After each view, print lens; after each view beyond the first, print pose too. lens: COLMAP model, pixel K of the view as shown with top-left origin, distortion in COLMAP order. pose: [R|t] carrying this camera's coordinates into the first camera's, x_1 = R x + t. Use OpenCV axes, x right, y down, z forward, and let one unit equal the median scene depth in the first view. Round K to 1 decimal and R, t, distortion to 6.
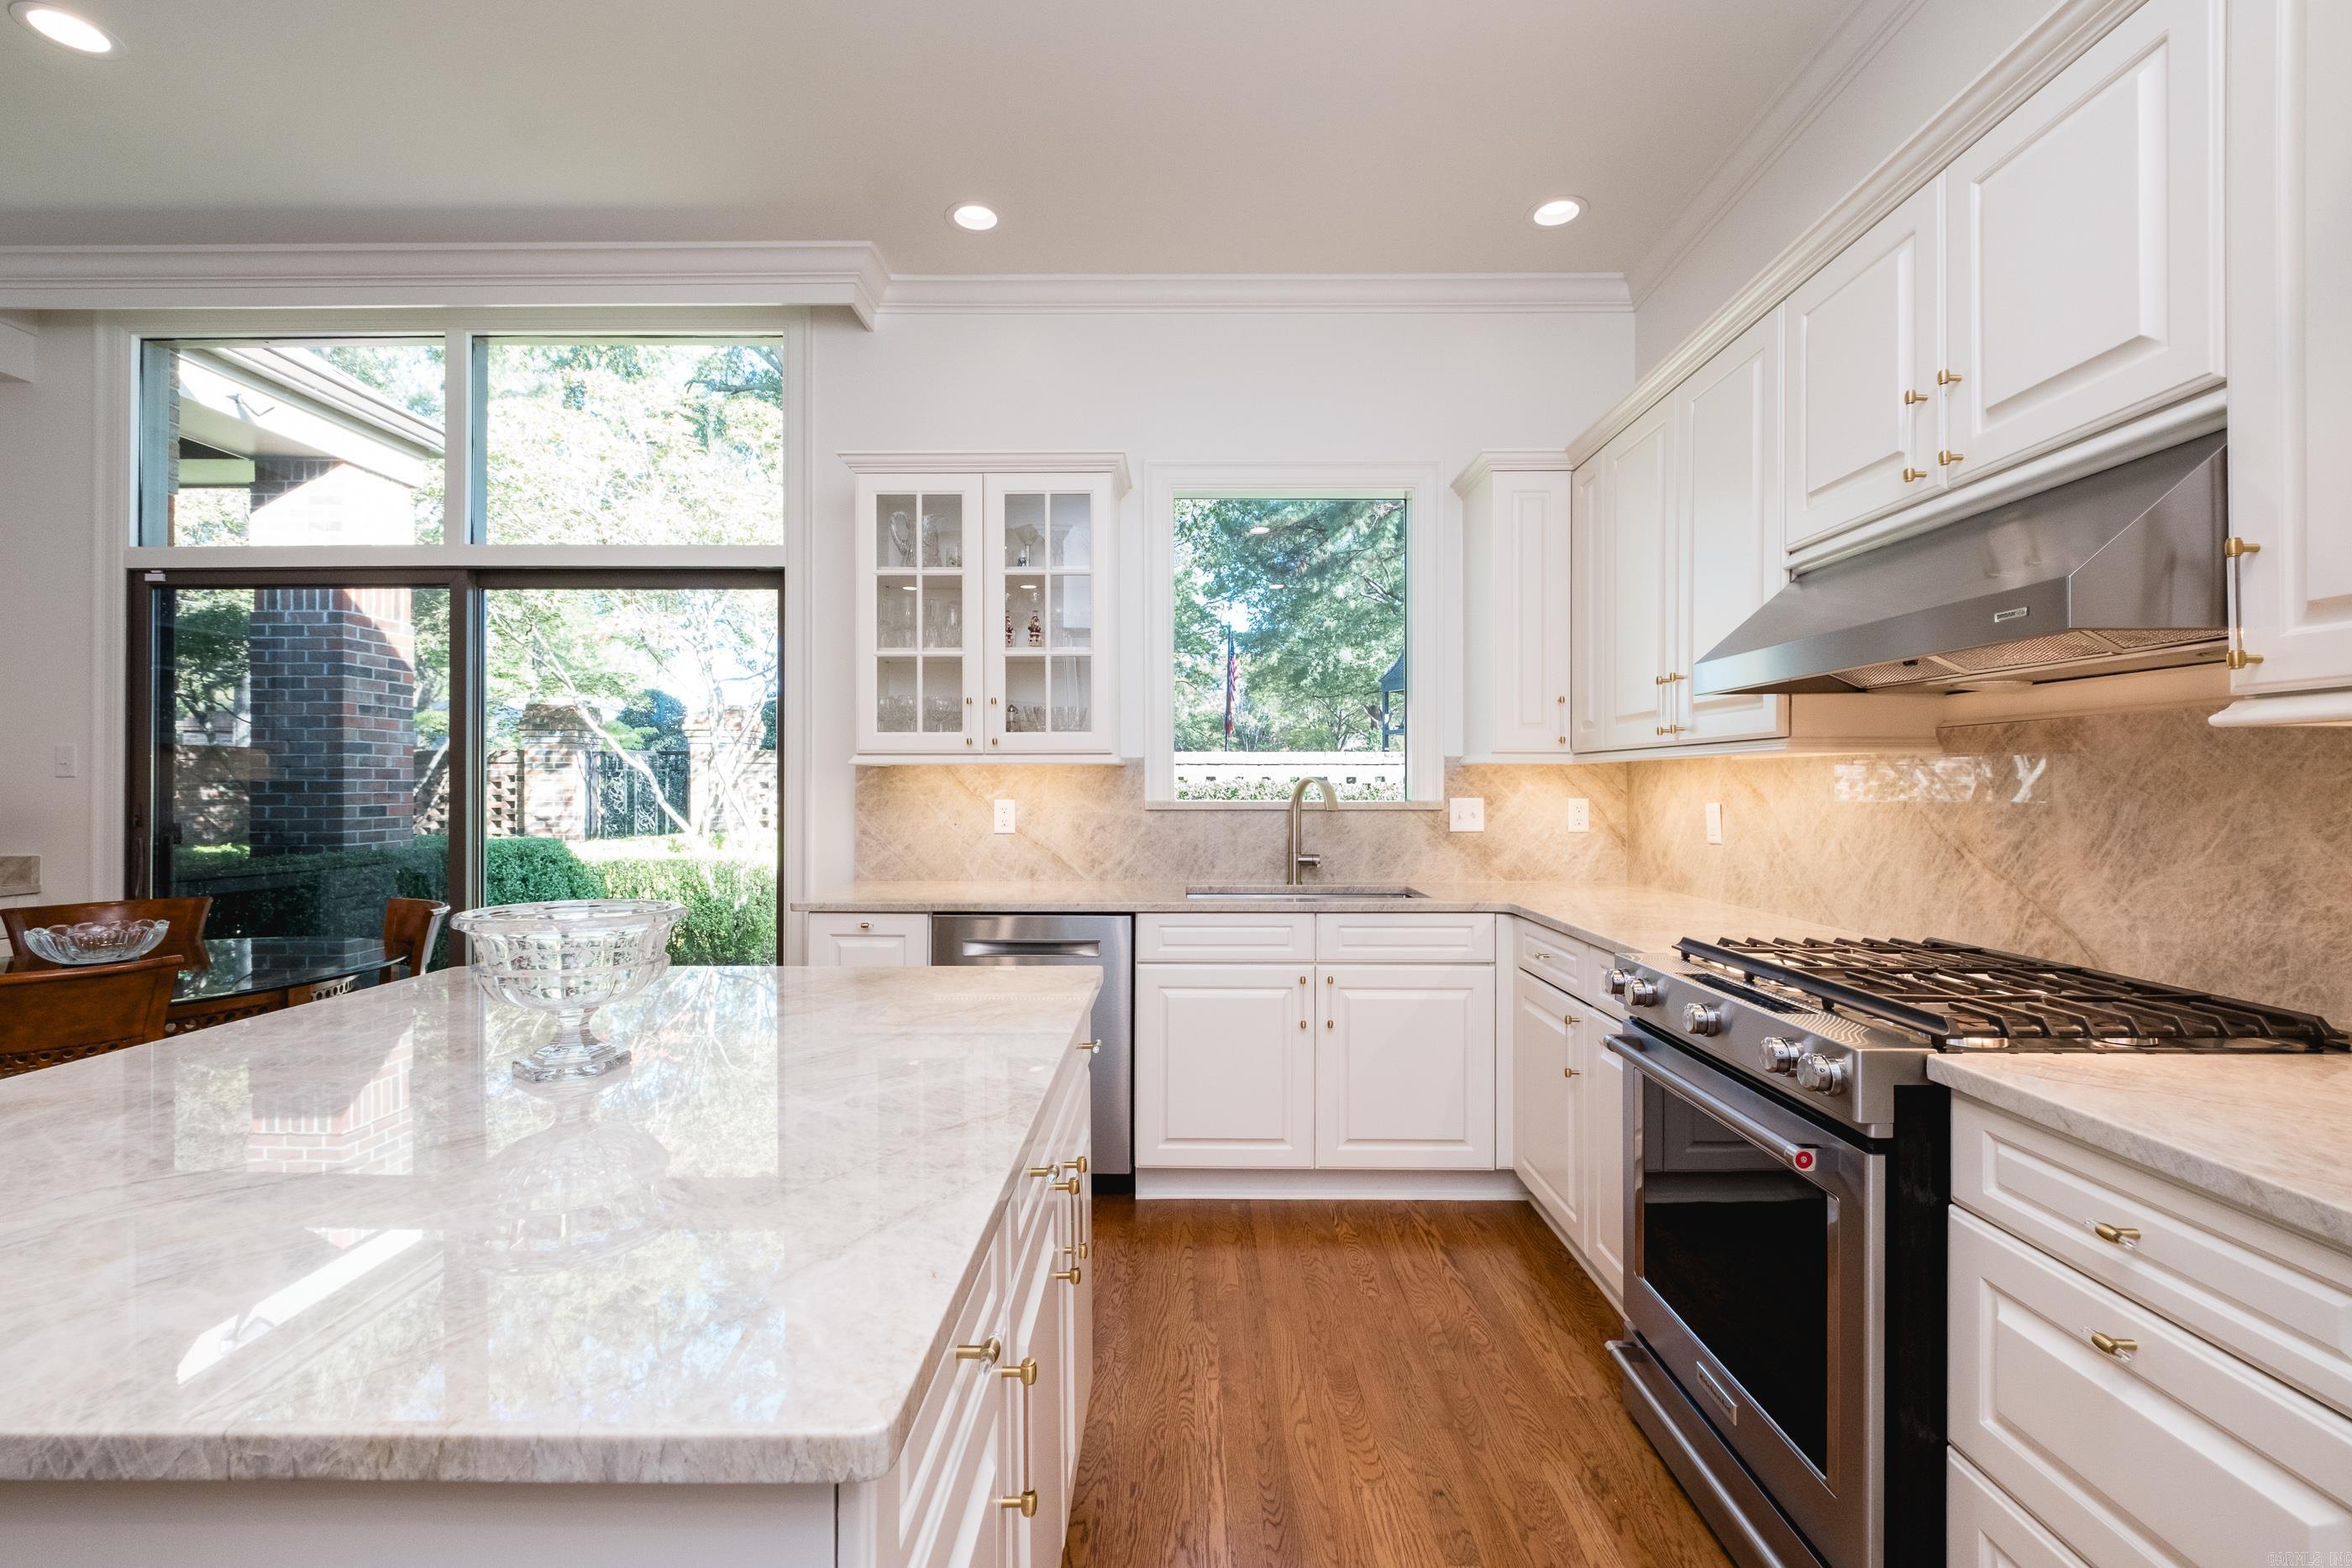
lens RADIAL K [[1026.5, 0, 1176.3], [0, 1026.5, 781.1], [0, 0, 1]] dist [0.005928, -0.002756]
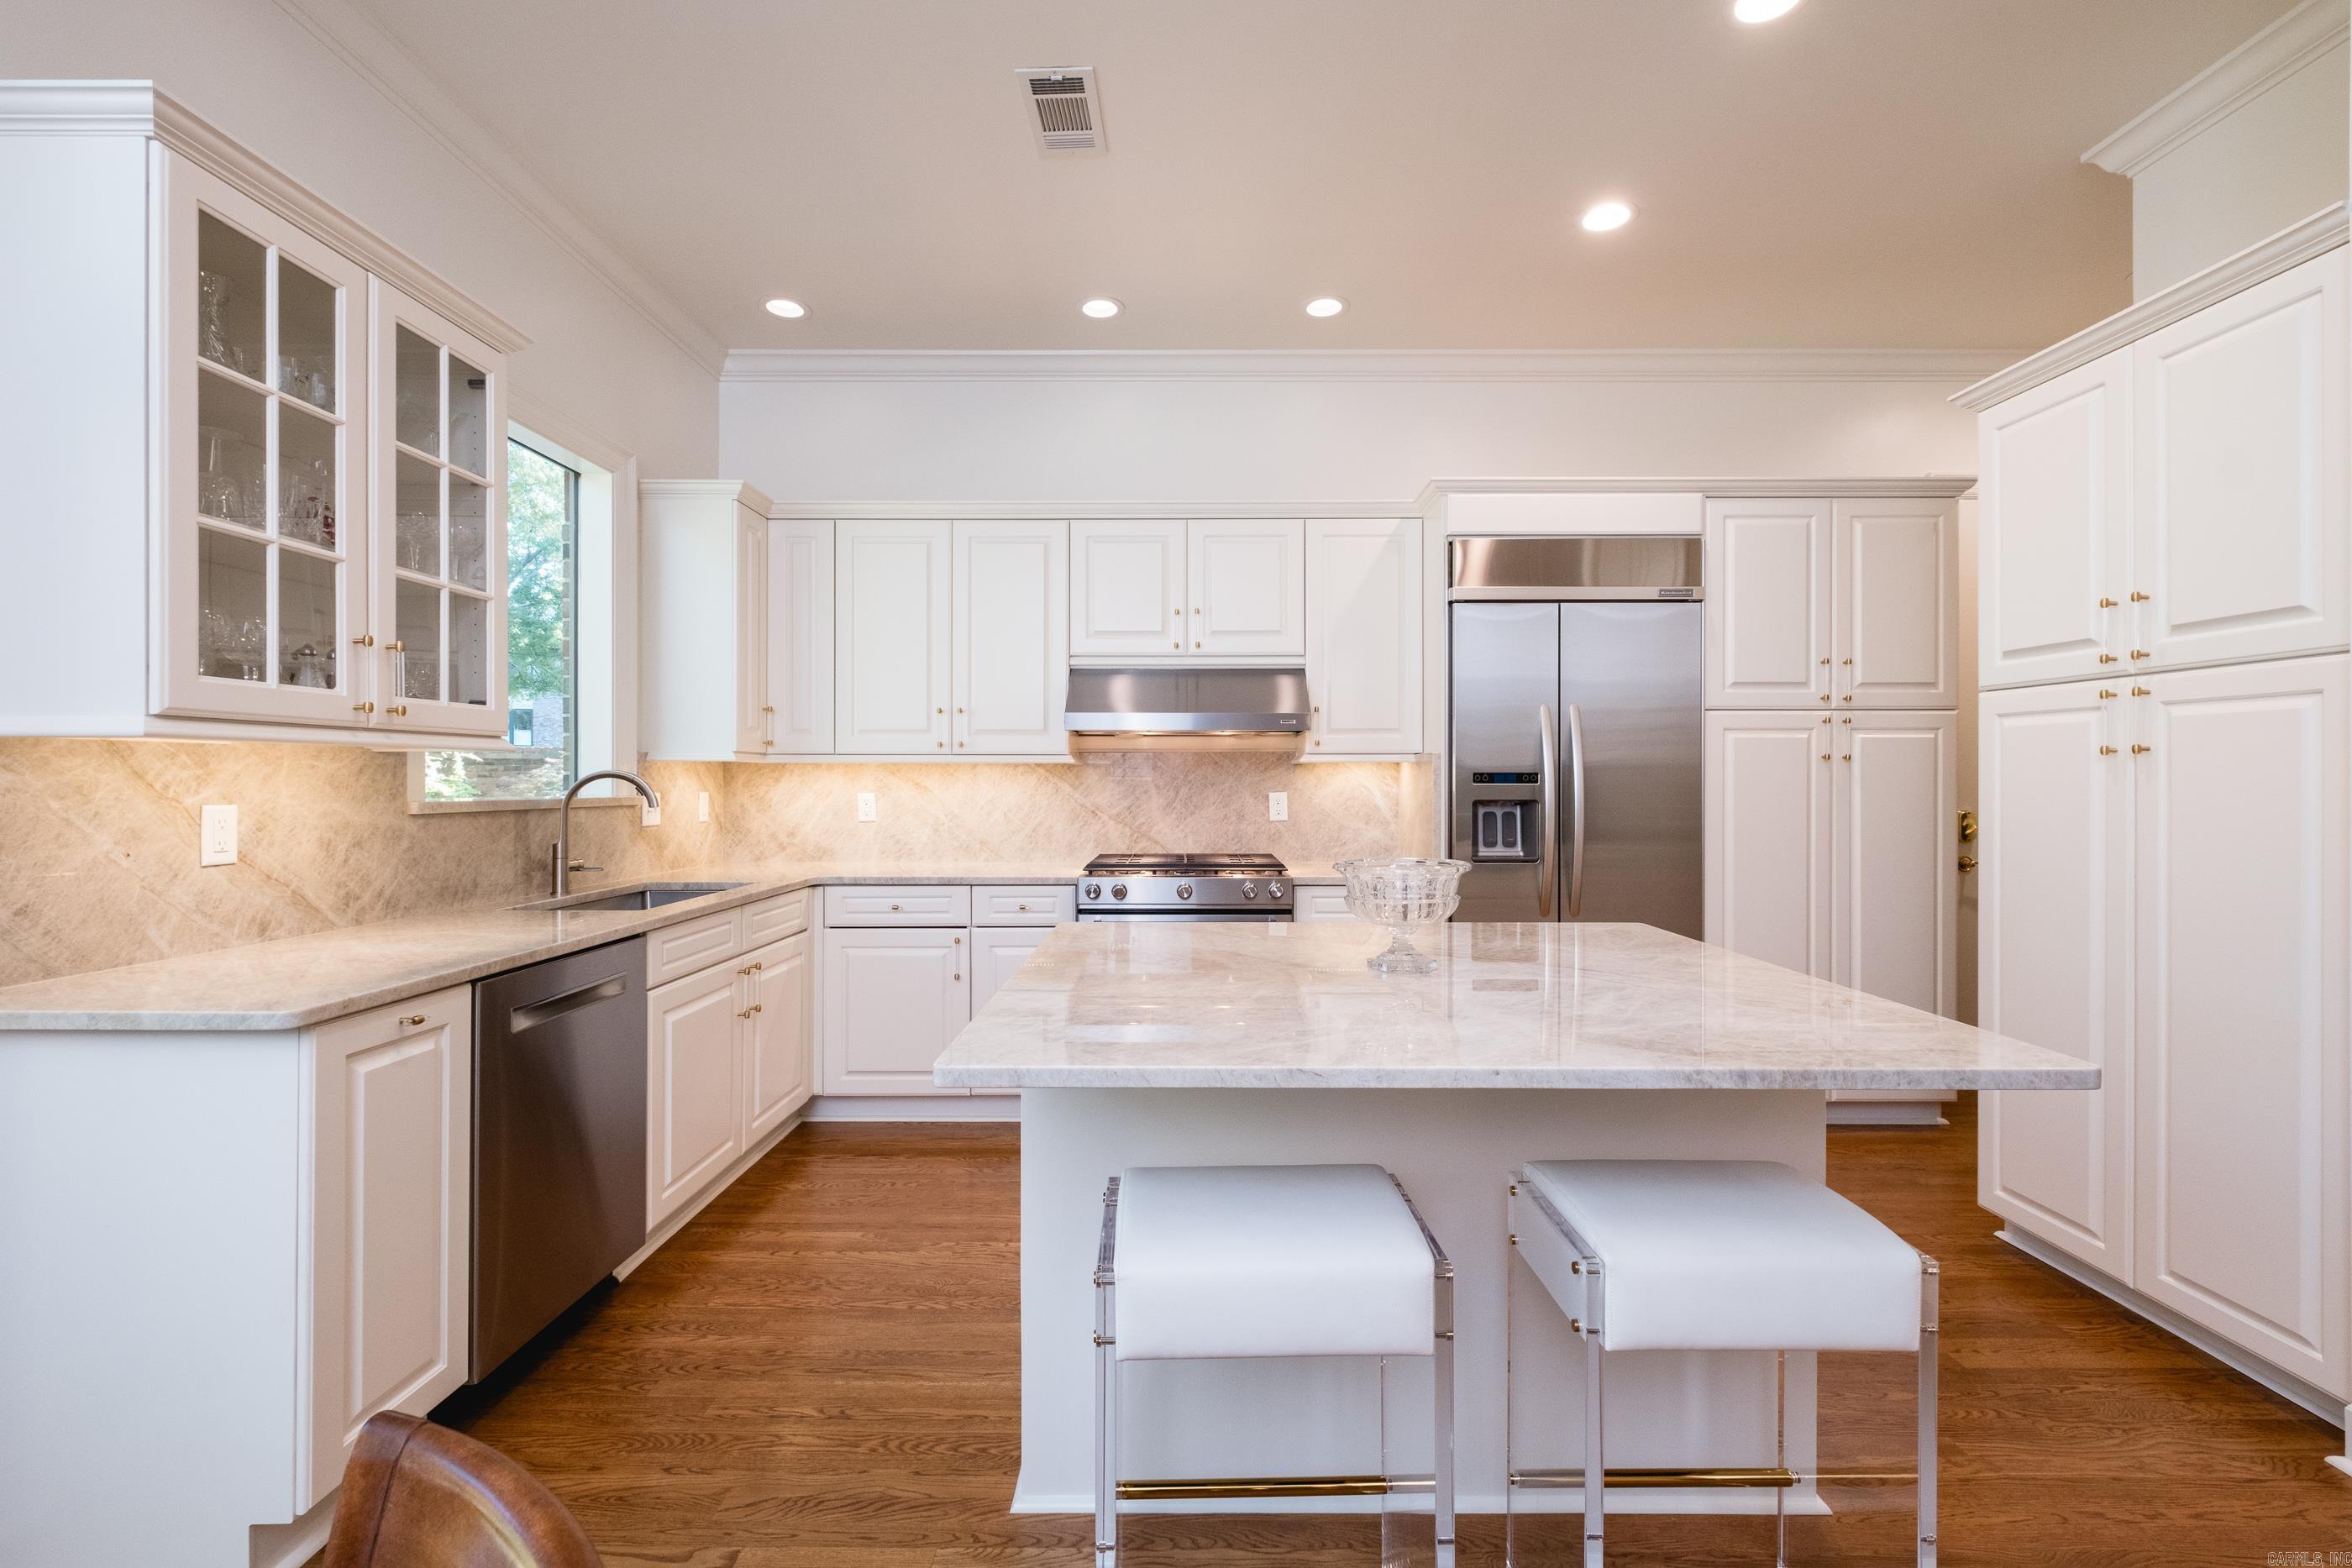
lens RADIAL K [[1026.5, 0, 1203.5], [0, 1026.5, 780.5], [0, 0, 1]] dist [0.005928, -0.002756]
pose [[-0.024298, 0.000771, 0.999704, -0.746128], [-0.003861, 0.999992, -0.000865, 0.002926], [-0.999697, -0.003881, -0.024295, 0.471619]]
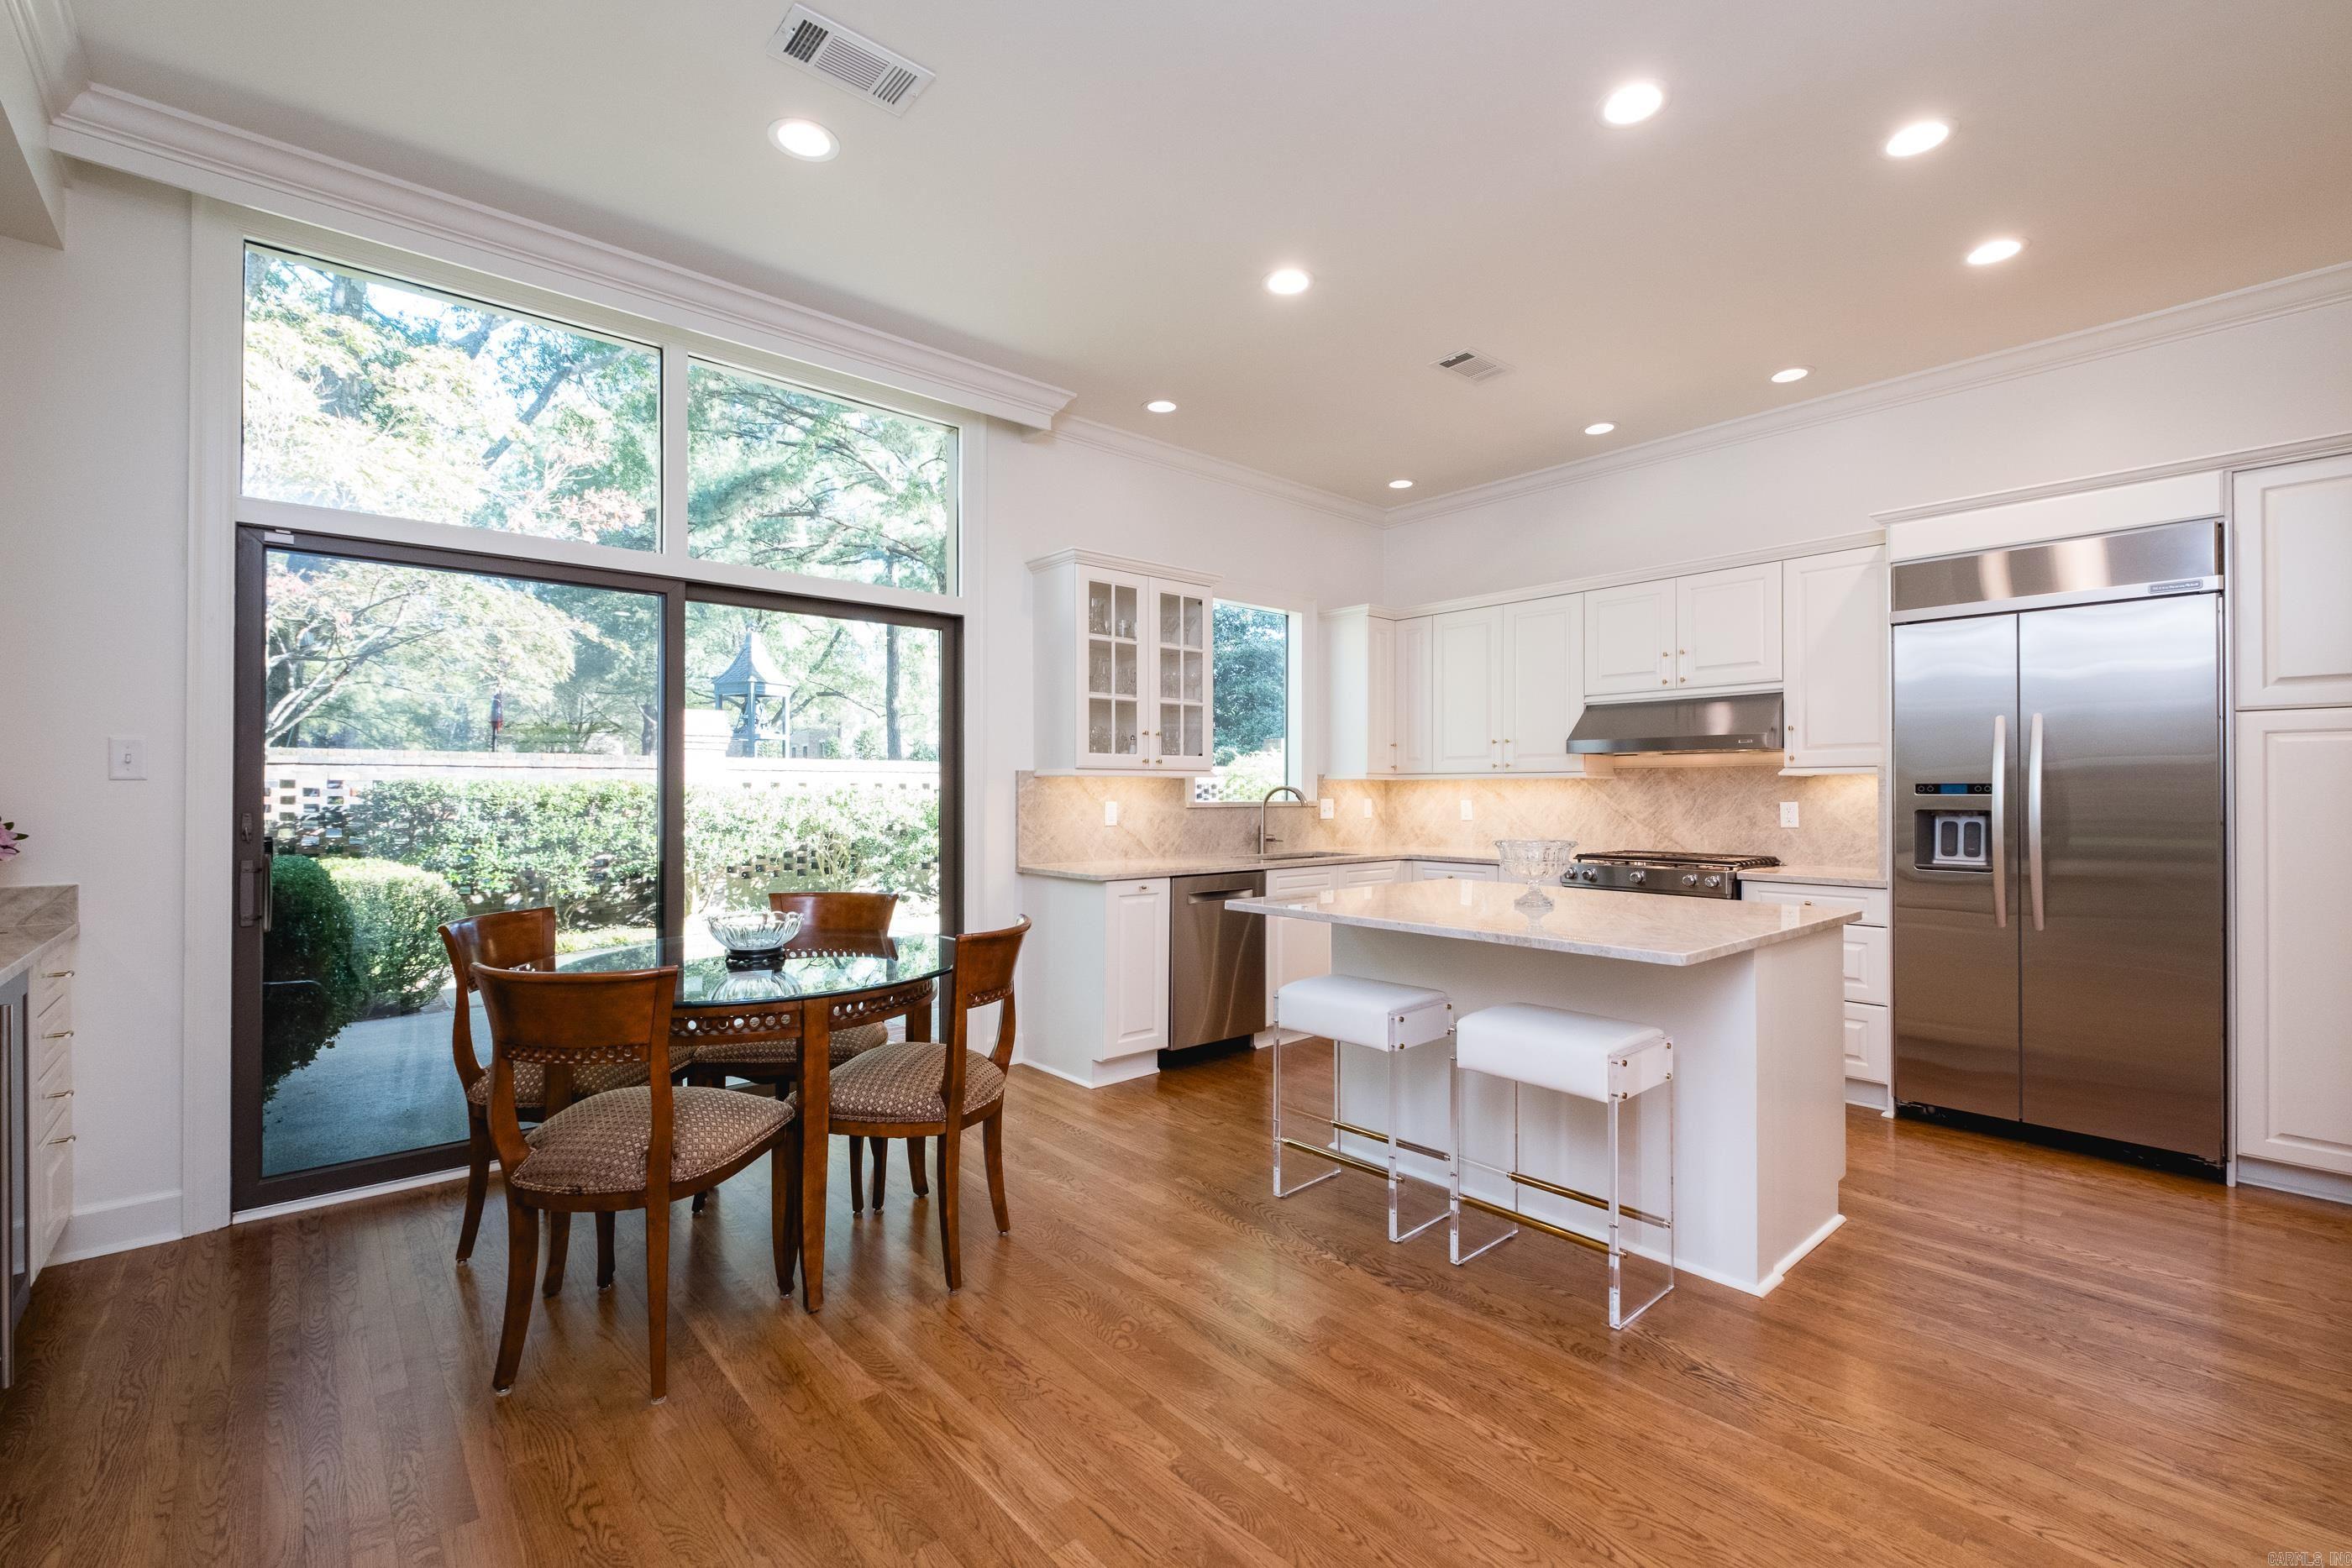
lens RADIAL K [[1026.5, 0, 1175.5], [0, 1026.5, 785.3], [0, 0, 1]] dist [0.005928, -0.002756]
pose [[0.739921, 0.004219, 0.672681, -1.037445], [-0.002554, 0.999991, -0.003463, 0.000482], [-0.672689, 0.000845, 0.739925, -0.088375]]
